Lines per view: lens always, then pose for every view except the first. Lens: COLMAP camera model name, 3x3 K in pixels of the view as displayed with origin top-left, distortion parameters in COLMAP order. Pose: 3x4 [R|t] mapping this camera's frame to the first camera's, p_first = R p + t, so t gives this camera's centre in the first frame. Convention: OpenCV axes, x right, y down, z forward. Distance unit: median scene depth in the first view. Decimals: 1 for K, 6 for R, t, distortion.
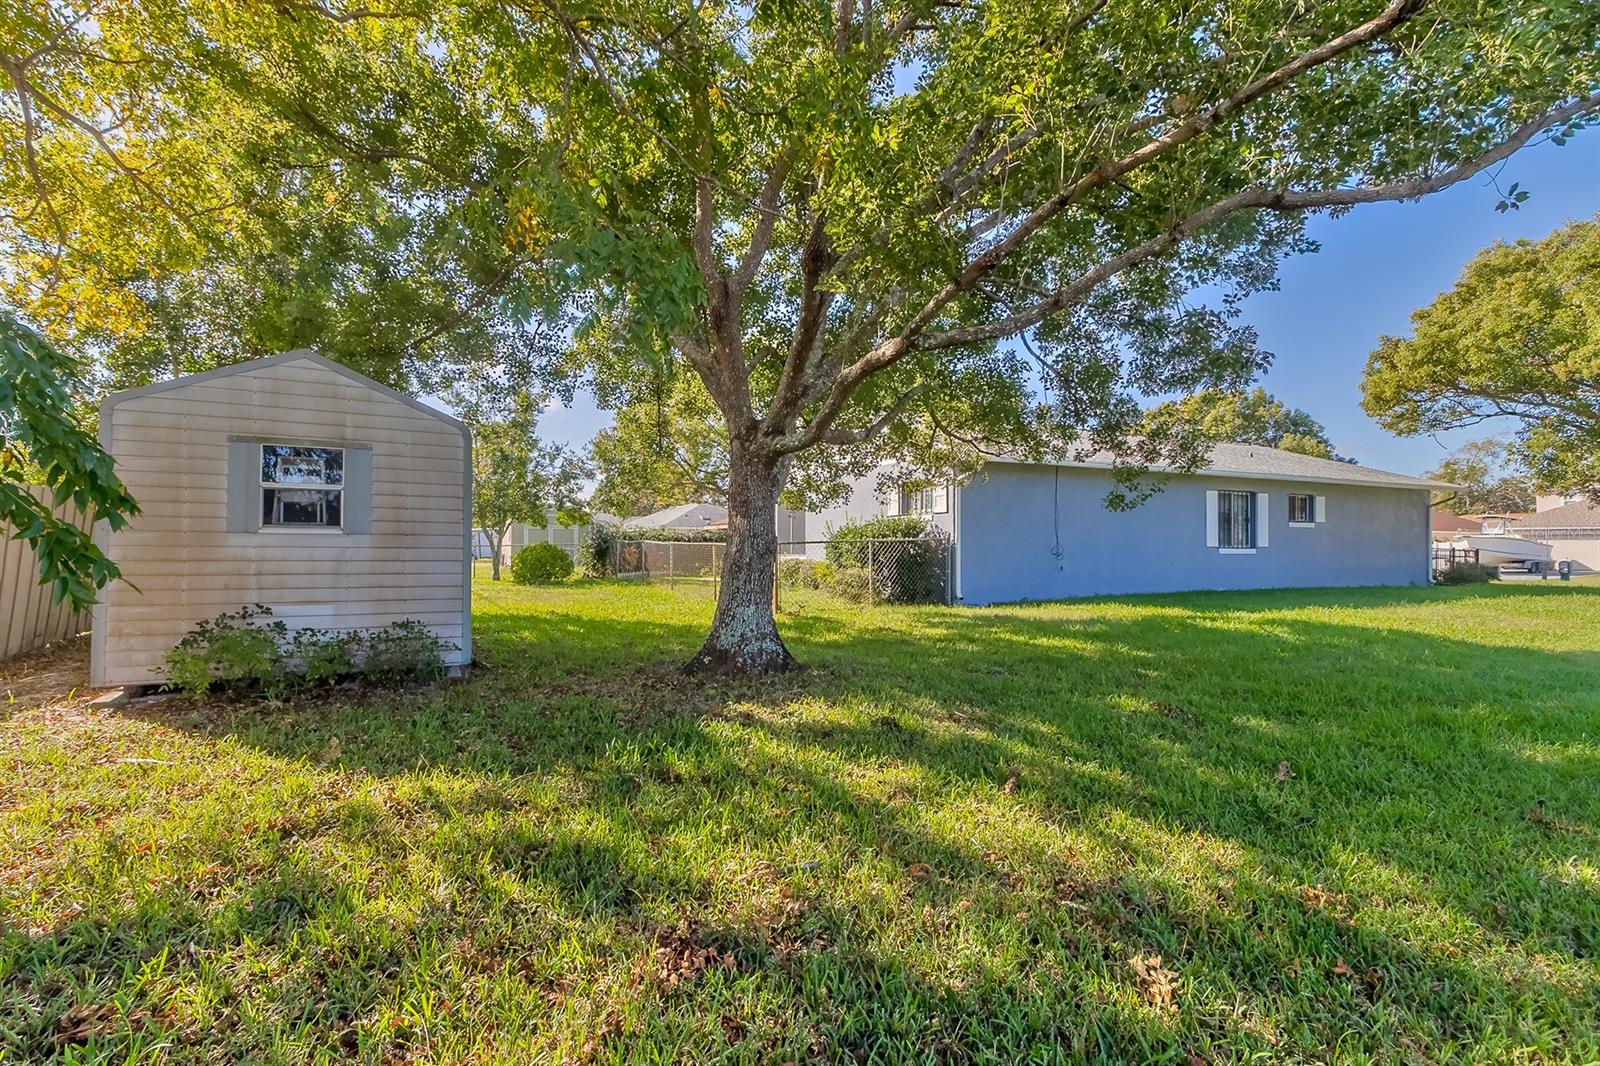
lens RADIAL K [[731.5, 0, 801.0], [0, 731.5, 506.4], [0, 0, 1]] dist [0.063197, -0.016881]
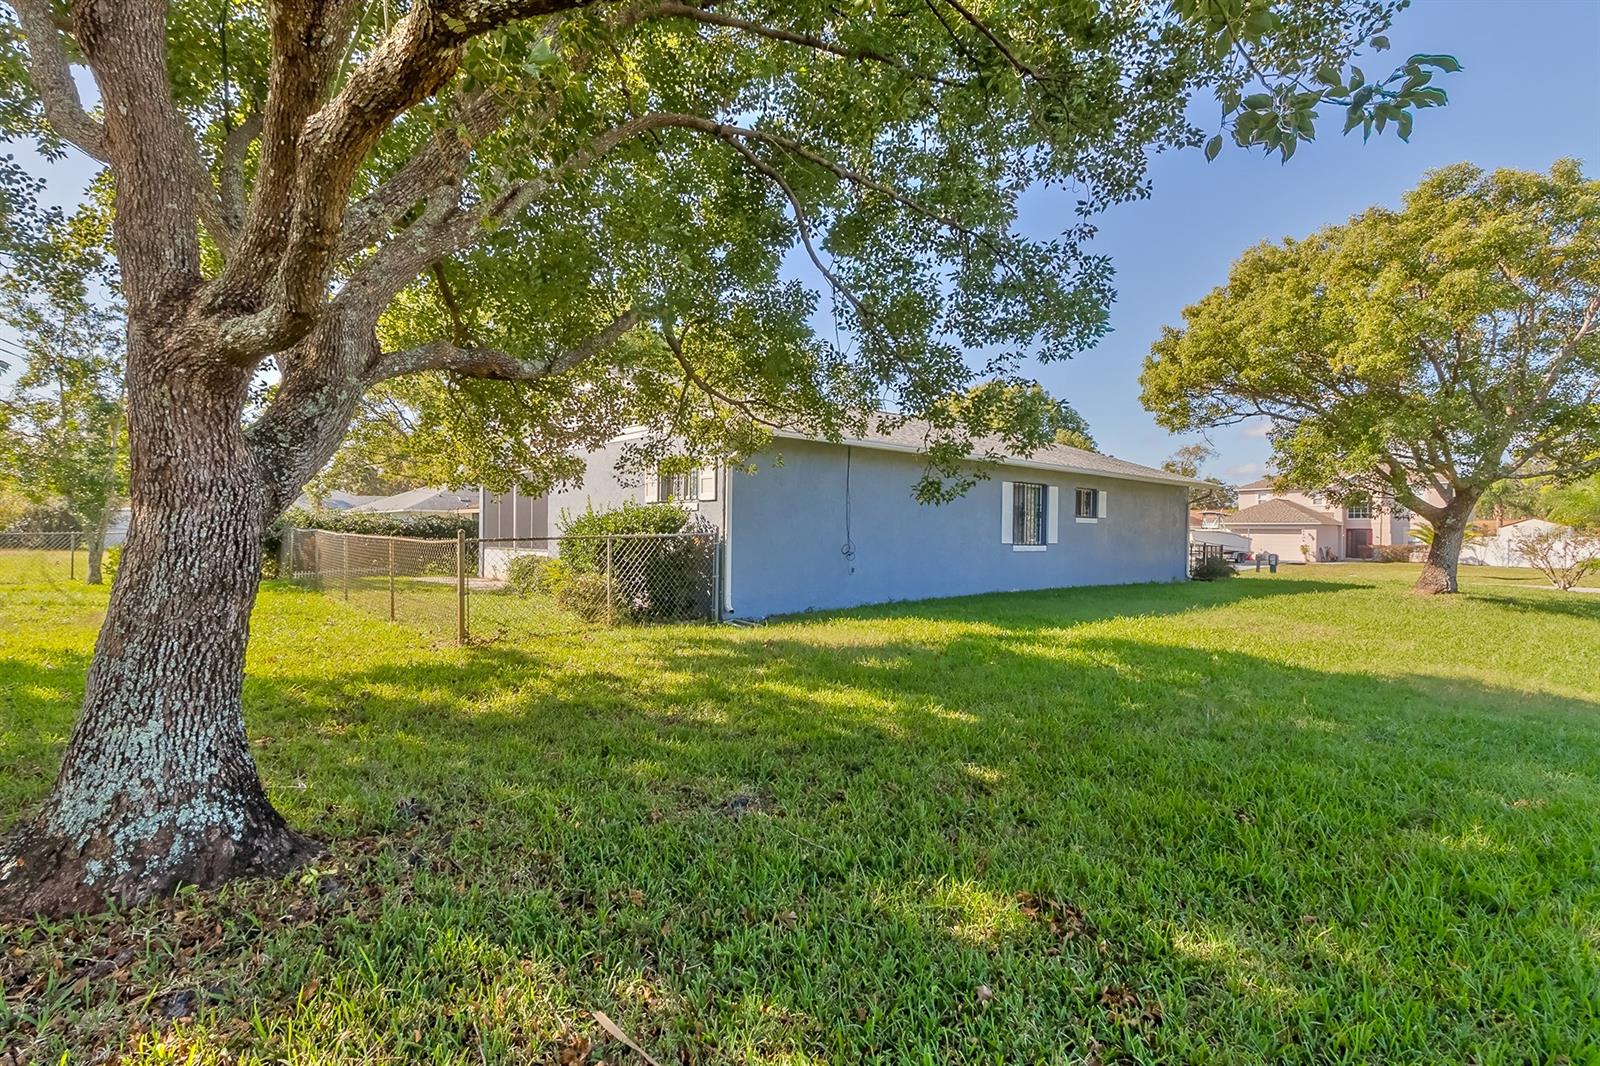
lens RADIAL K [[750.5, 0, 800.0], [0, 750.5, 533.0], [0, 0, 1]] dist [0.032281, -0.000042]
pose [[0.963214, 0.008873, 0.268589, 0.077195], [-0.023630, 0.998380, 0.051758, -0.000426], [-0.267694, -0.056201, 0.961863, 0.230923]]
